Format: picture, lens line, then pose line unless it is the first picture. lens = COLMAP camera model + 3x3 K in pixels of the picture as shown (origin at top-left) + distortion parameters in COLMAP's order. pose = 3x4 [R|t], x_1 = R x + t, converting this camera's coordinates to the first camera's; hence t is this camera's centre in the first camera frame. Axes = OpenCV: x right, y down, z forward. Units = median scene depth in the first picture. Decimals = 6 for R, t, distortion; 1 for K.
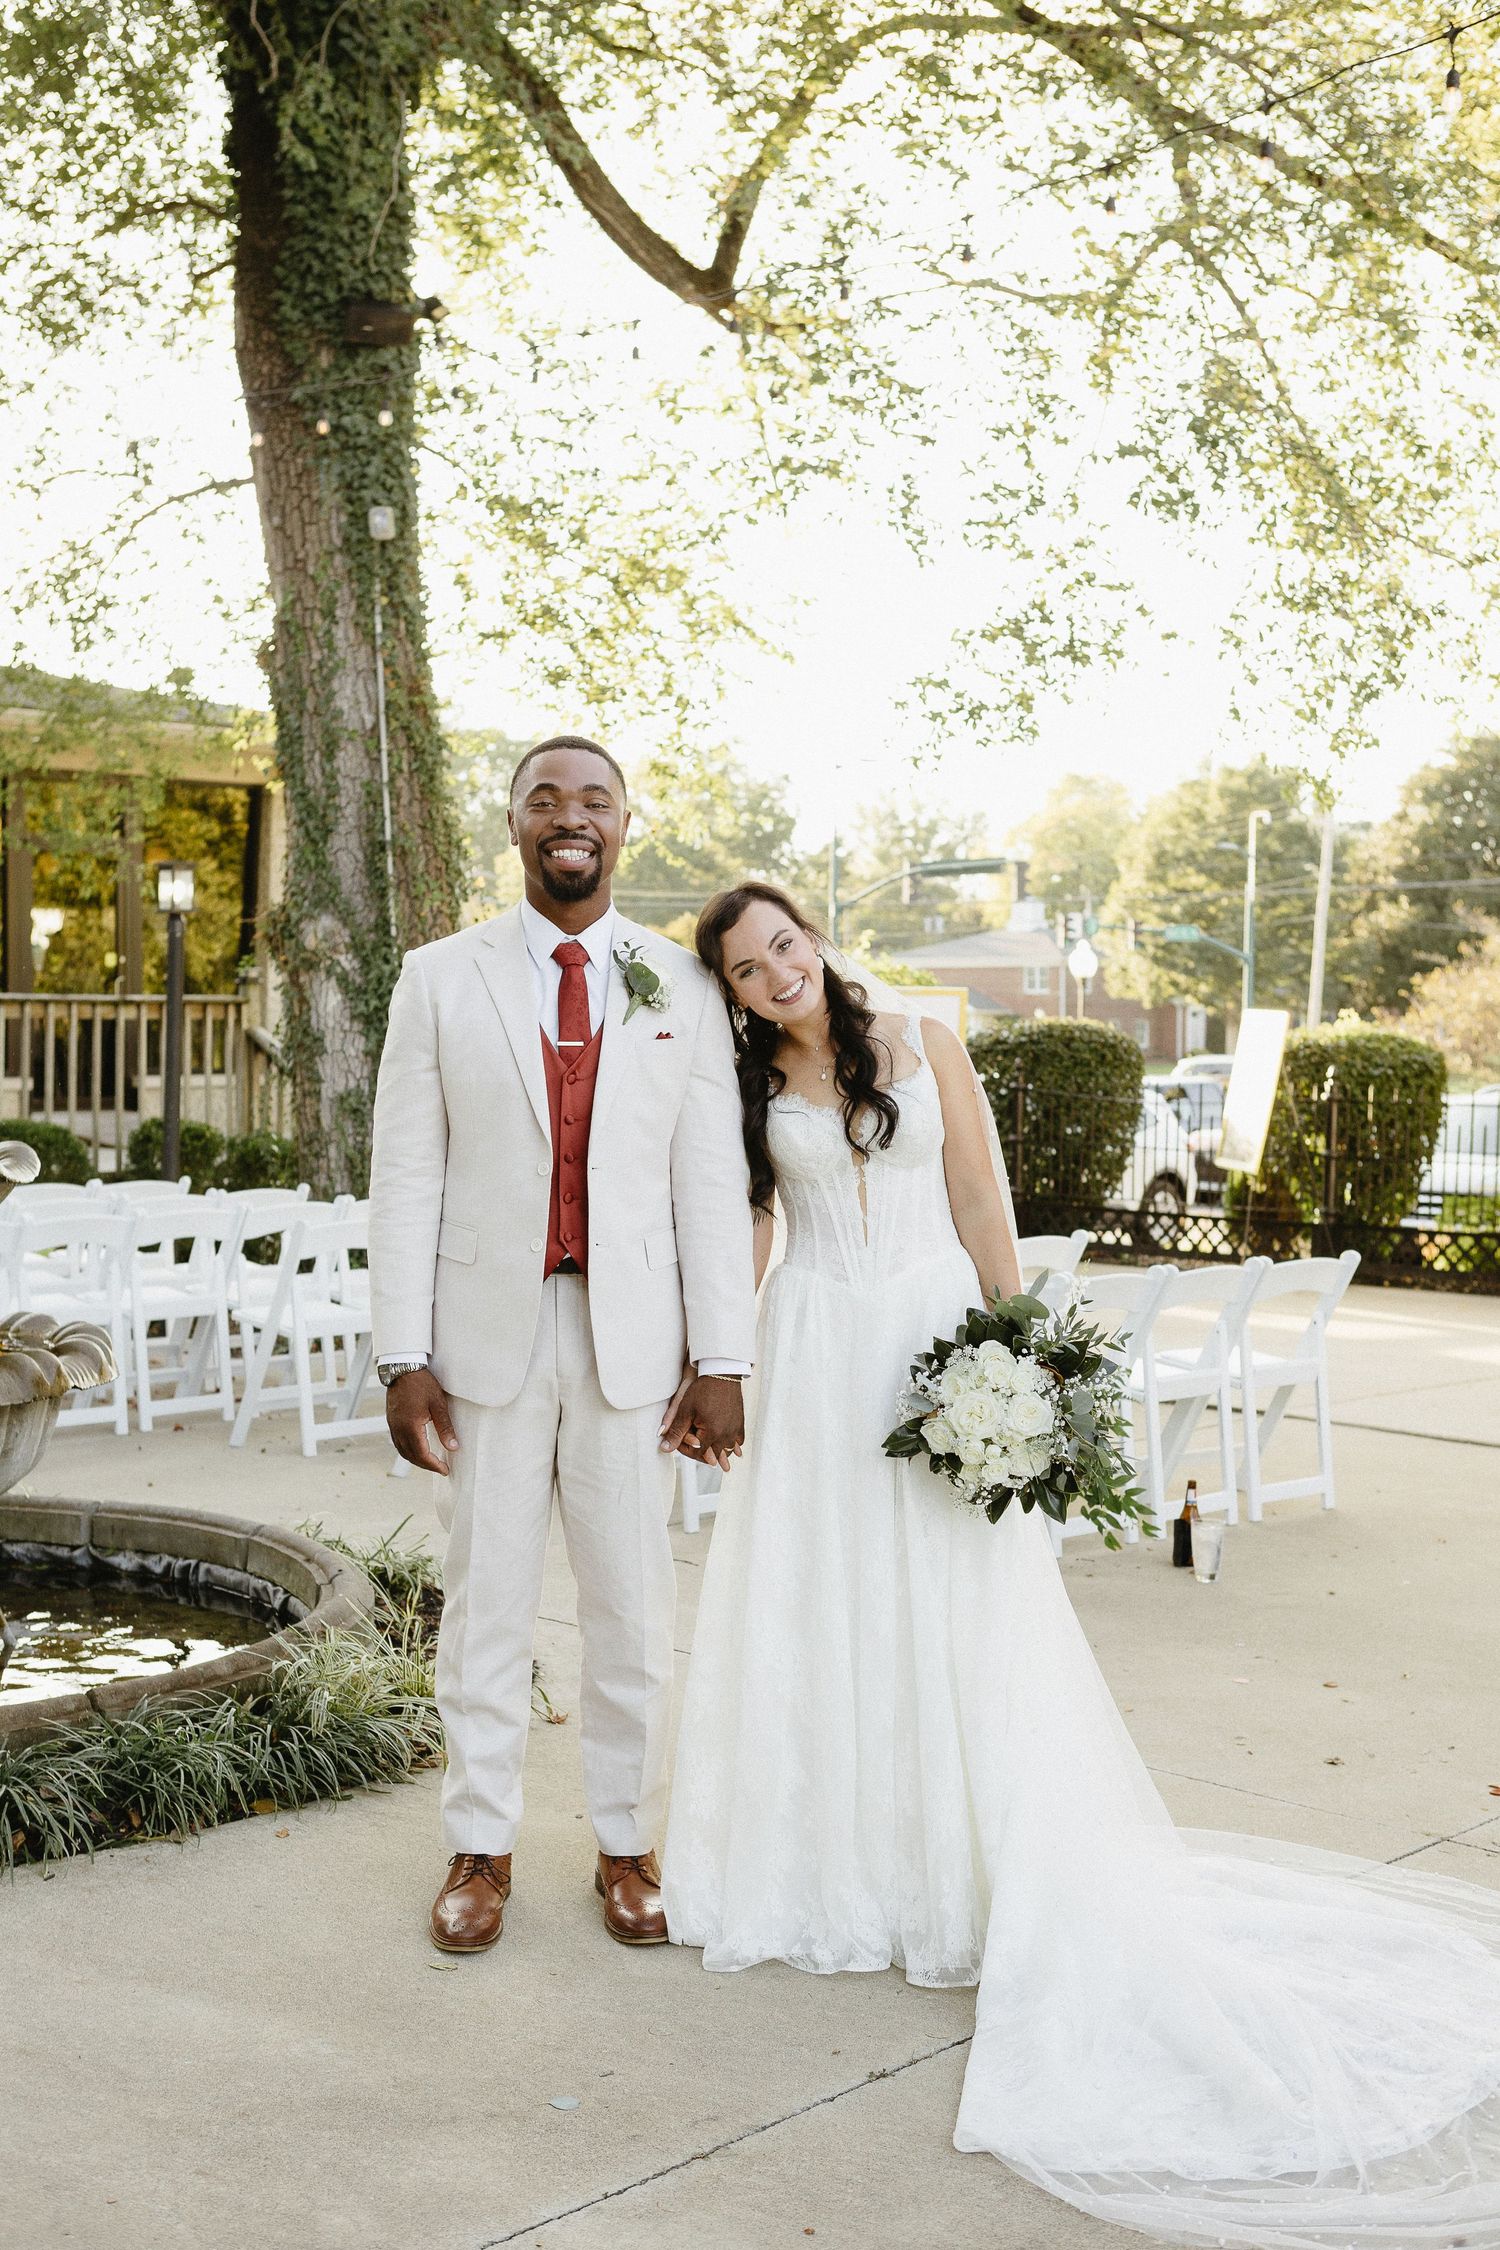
lens RADIAL K [[2948.7, 0, 755.1], [0, 2948.7, 1120.5], [0, 0, 1]] dist [-0.018363, 0.037498]
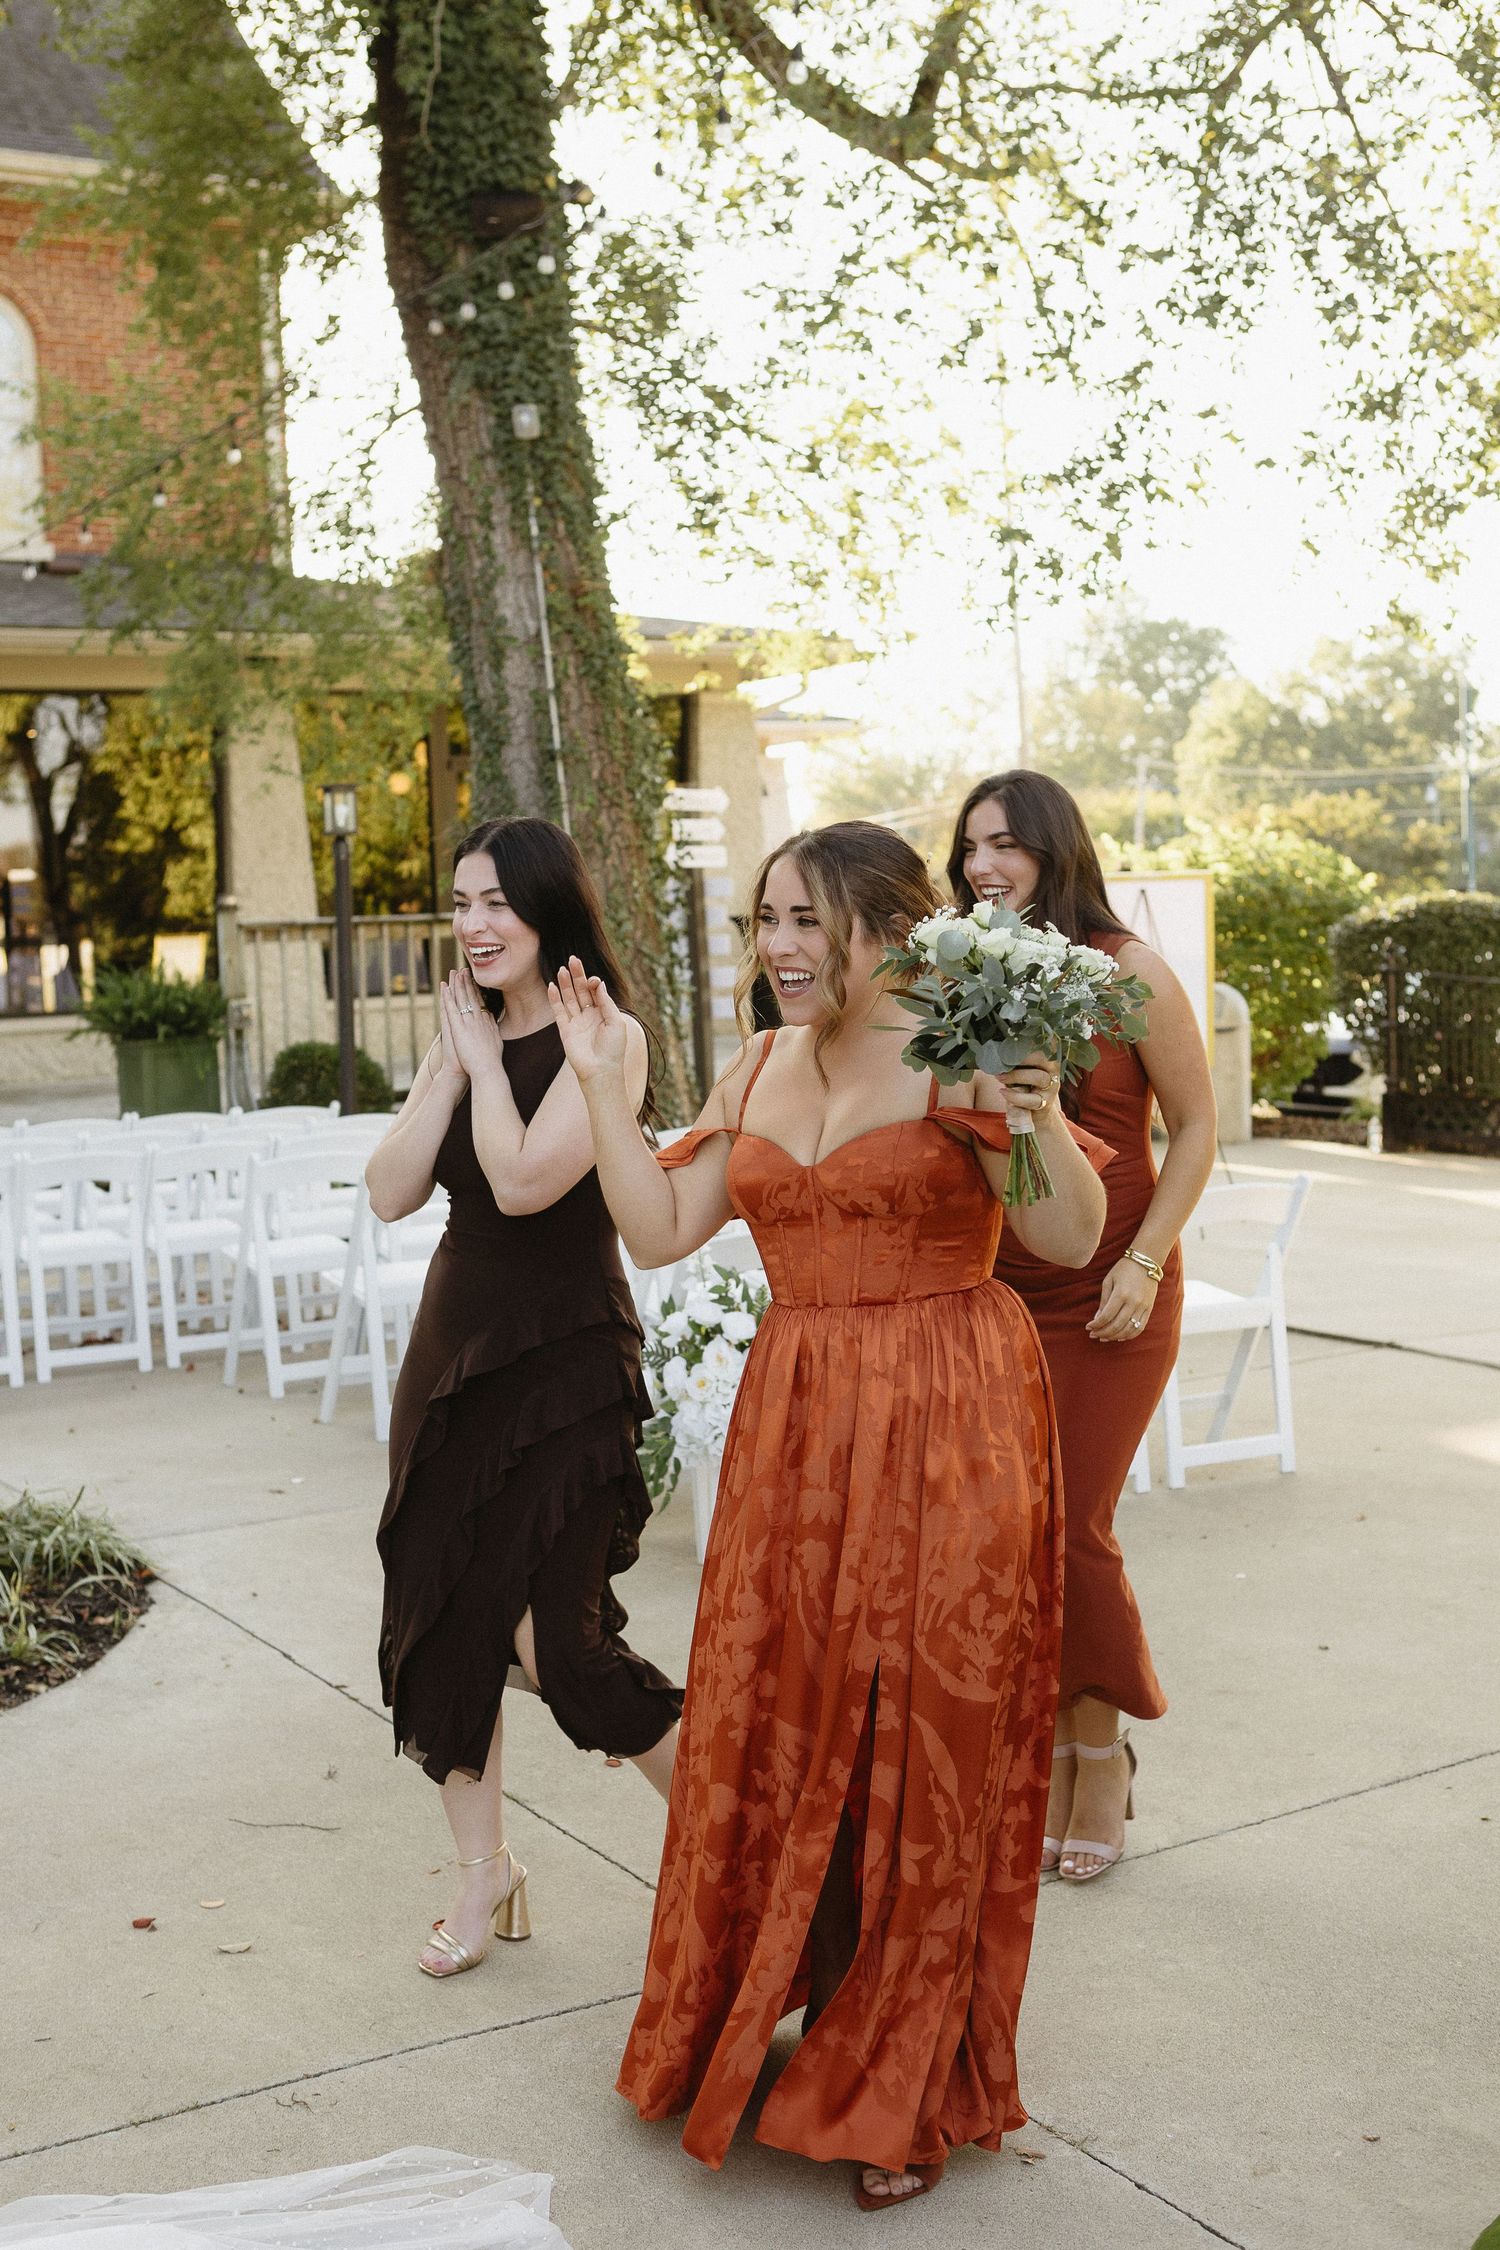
lens RADIAL K [[2775.2, 0, 750.0], [0, 2775.2, 1125.0], [0, 0, 1]] dist [-0.031988, 0.025599]
pose [[0.957321, -0.020253, -0.288315, 0.199912], [0.033315, 0.998625, 0.040469, -0.005865], [0.287099, -0.048347, 0.956680, 0.136369]]
